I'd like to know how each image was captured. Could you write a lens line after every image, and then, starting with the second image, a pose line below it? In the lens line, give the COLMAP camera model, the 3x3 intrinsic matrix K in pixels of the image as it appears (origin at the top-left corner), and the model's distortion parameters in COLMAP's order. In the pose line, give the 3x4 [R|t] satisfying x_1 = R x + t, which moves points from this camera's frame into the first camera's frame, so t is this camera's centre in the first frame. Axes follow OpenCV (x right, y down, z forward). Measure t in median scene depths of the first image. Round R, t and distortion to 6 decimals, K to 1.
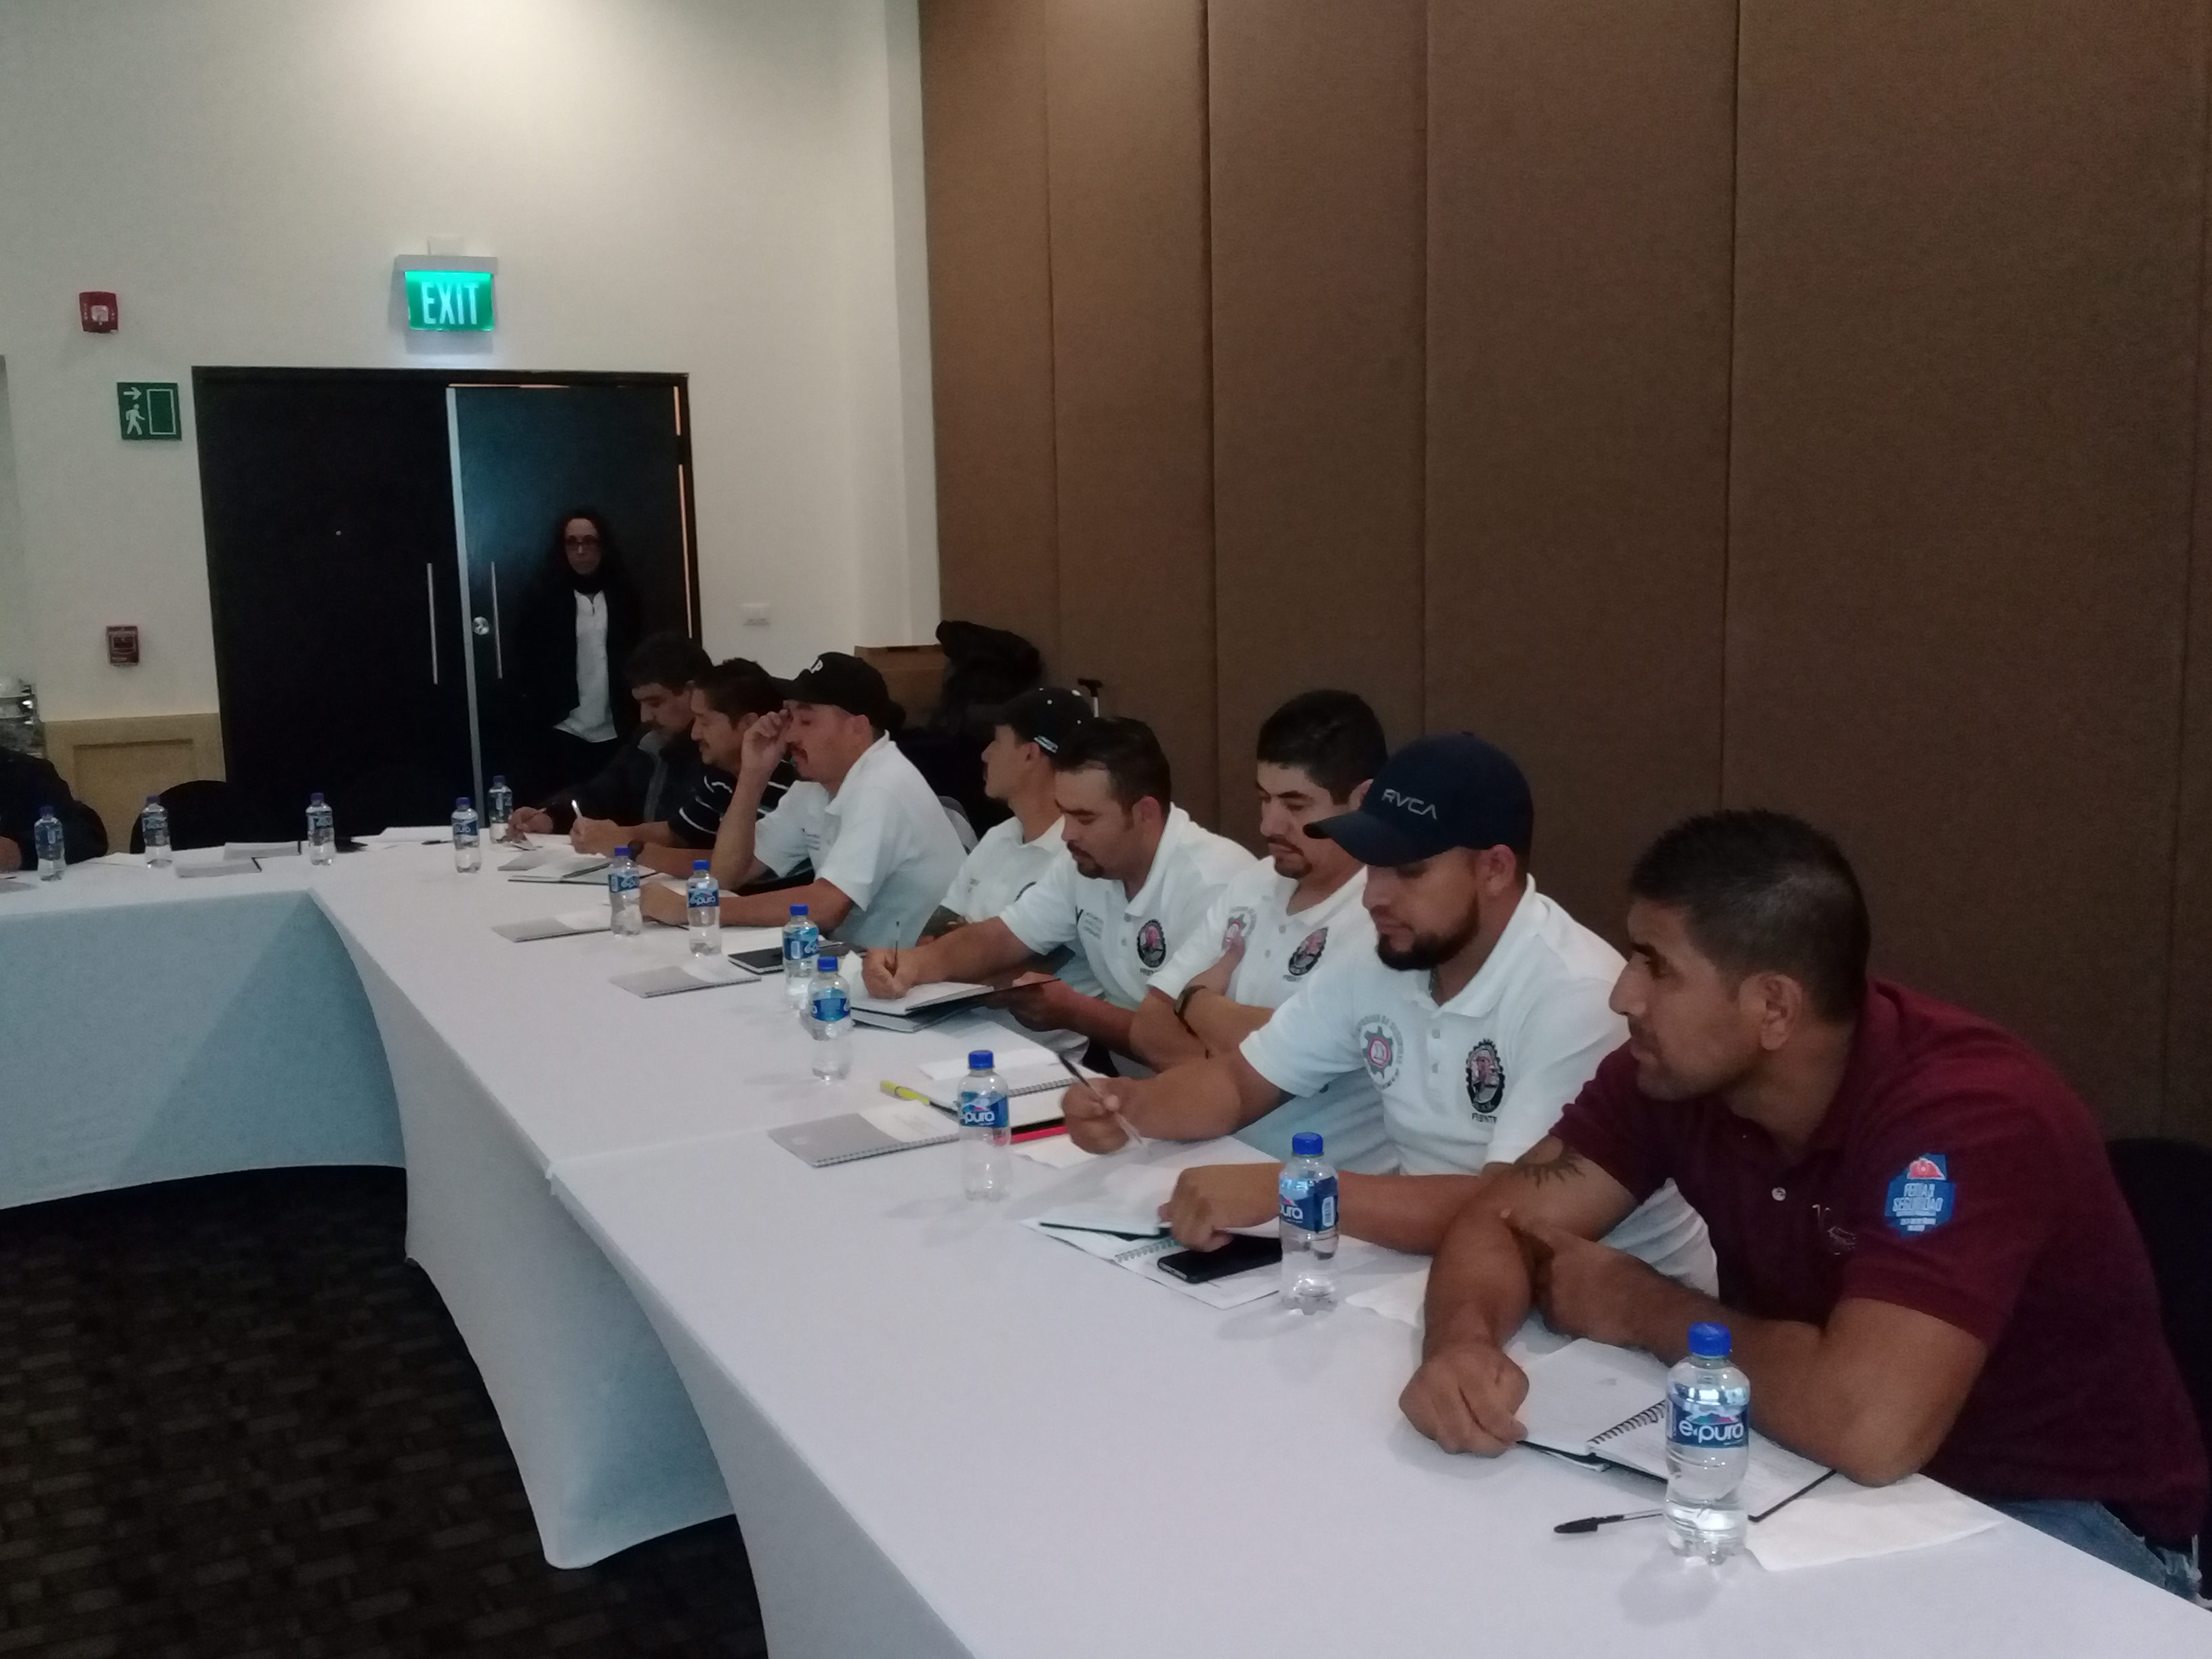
lens RADIAL K [[2110.7, 0, 1131.8], [0, 2110.7, 831.8], [0, 0, 1]] dist [0.038352, 0.000000]
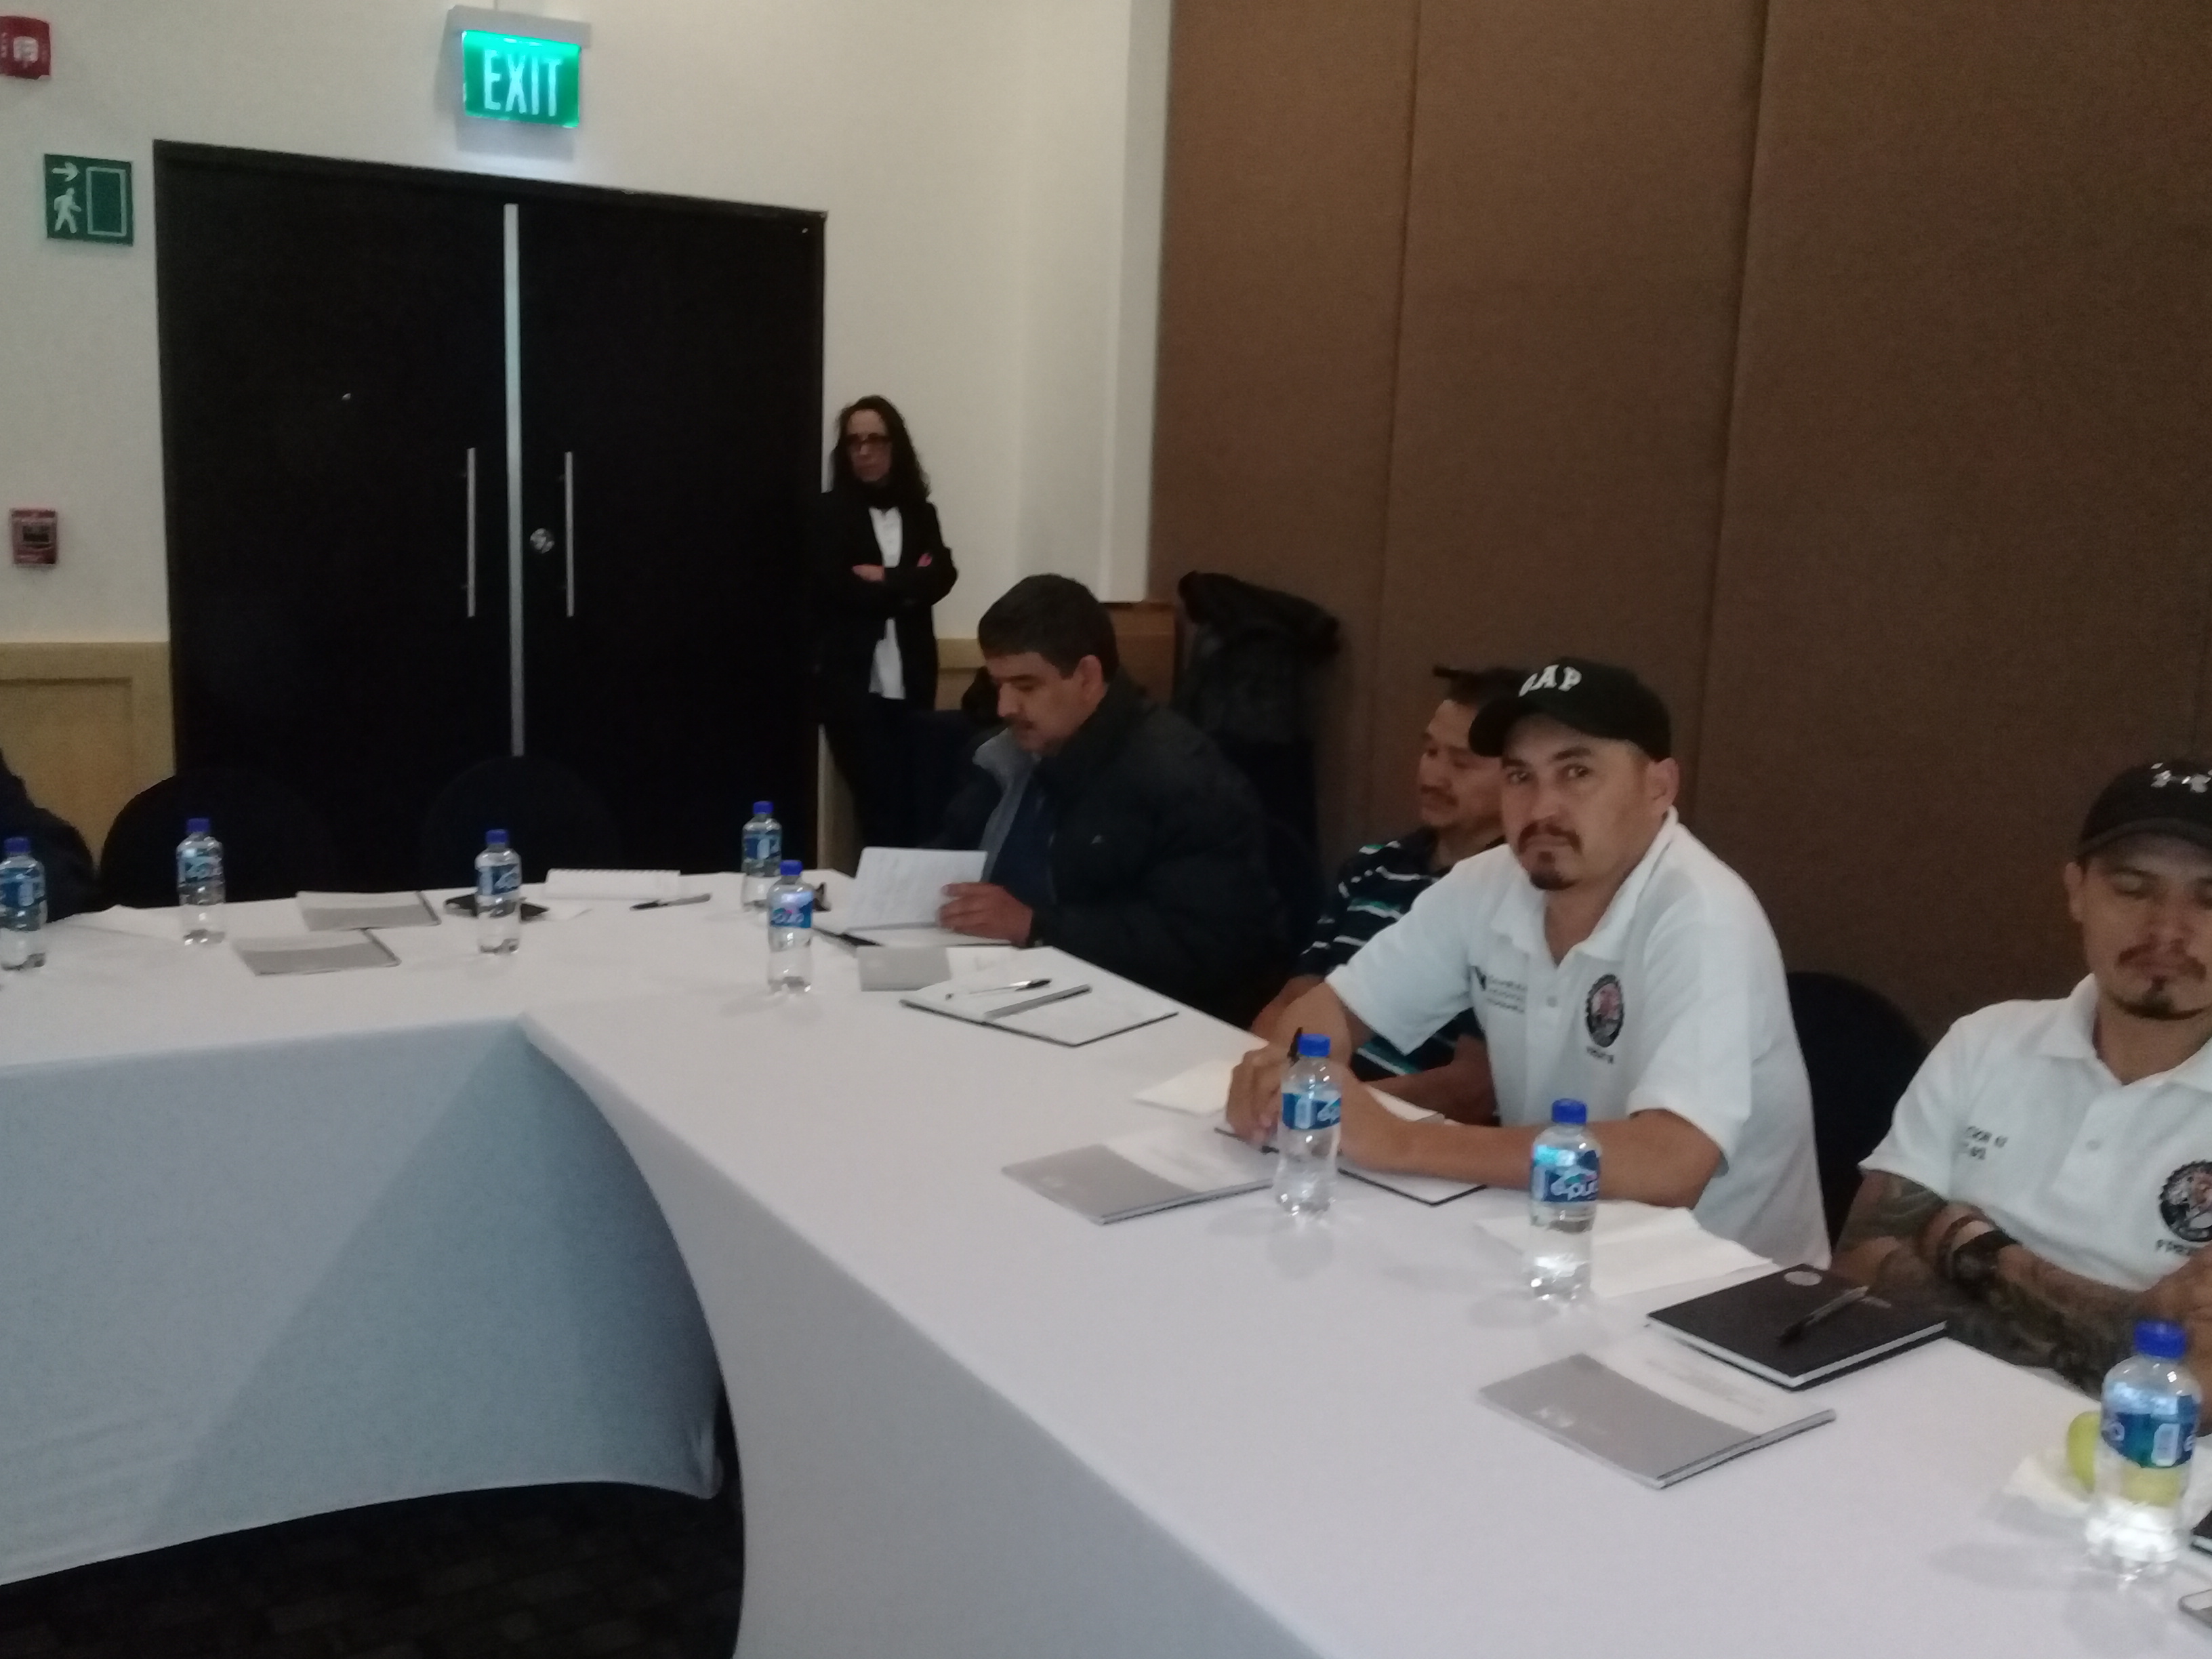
lens RADIAL K [[2110.7, 0, 1076.9], [0, 2110.7, 793.9], [0, 0, 1]] dist [0.038352, 0.000000]
pose [[0.995446, 0.050822, 0.080645, -0.189202], [-0.051787, 0.998609, 0.009915, -0.029215], [-0.080028, -0.014047, 0.996694, 0.284924]]
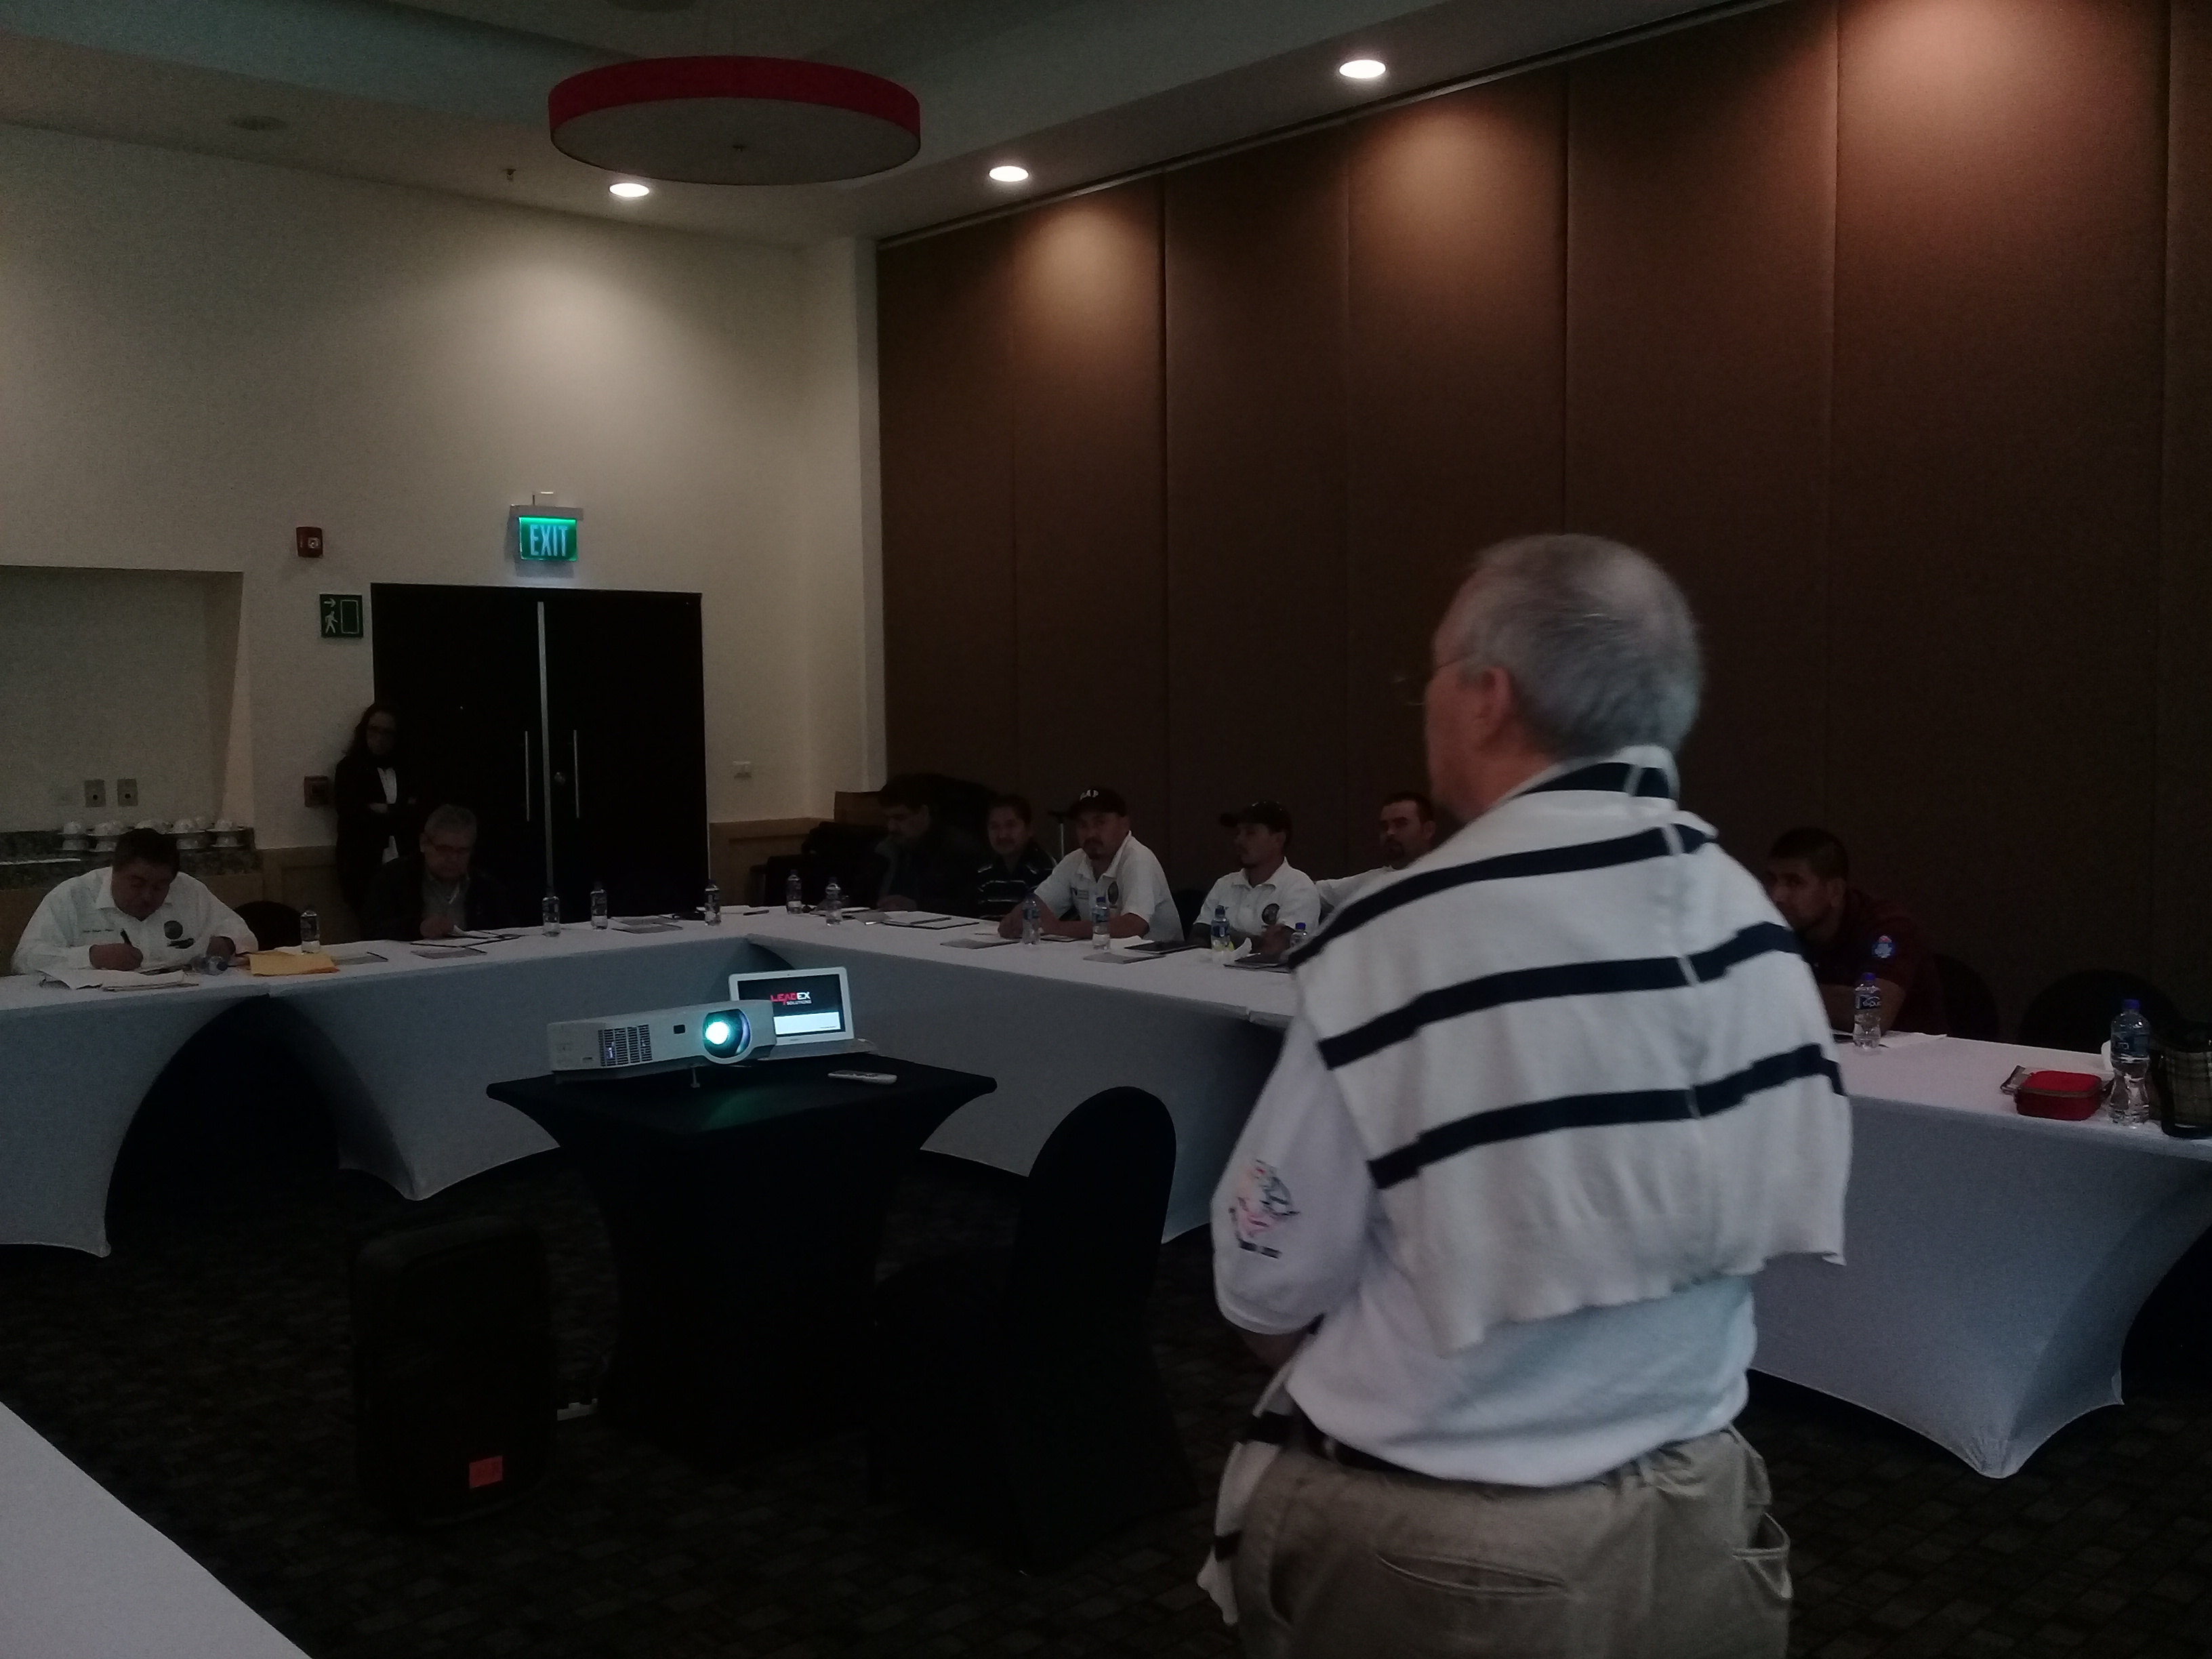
lens RADIAL K [[2110.7, 0, 1120.3], [0, 2110.7, 818.2], [0, 0, 1]] dist [0.038352, 0.000000]
pose [[0.958349, 0.000538, 0.285601, -0.372824], [0.024774, 0.996072, -0.085007, 0.052325], [-0.284525, 0.088542, 0.954571, -0.388137]]
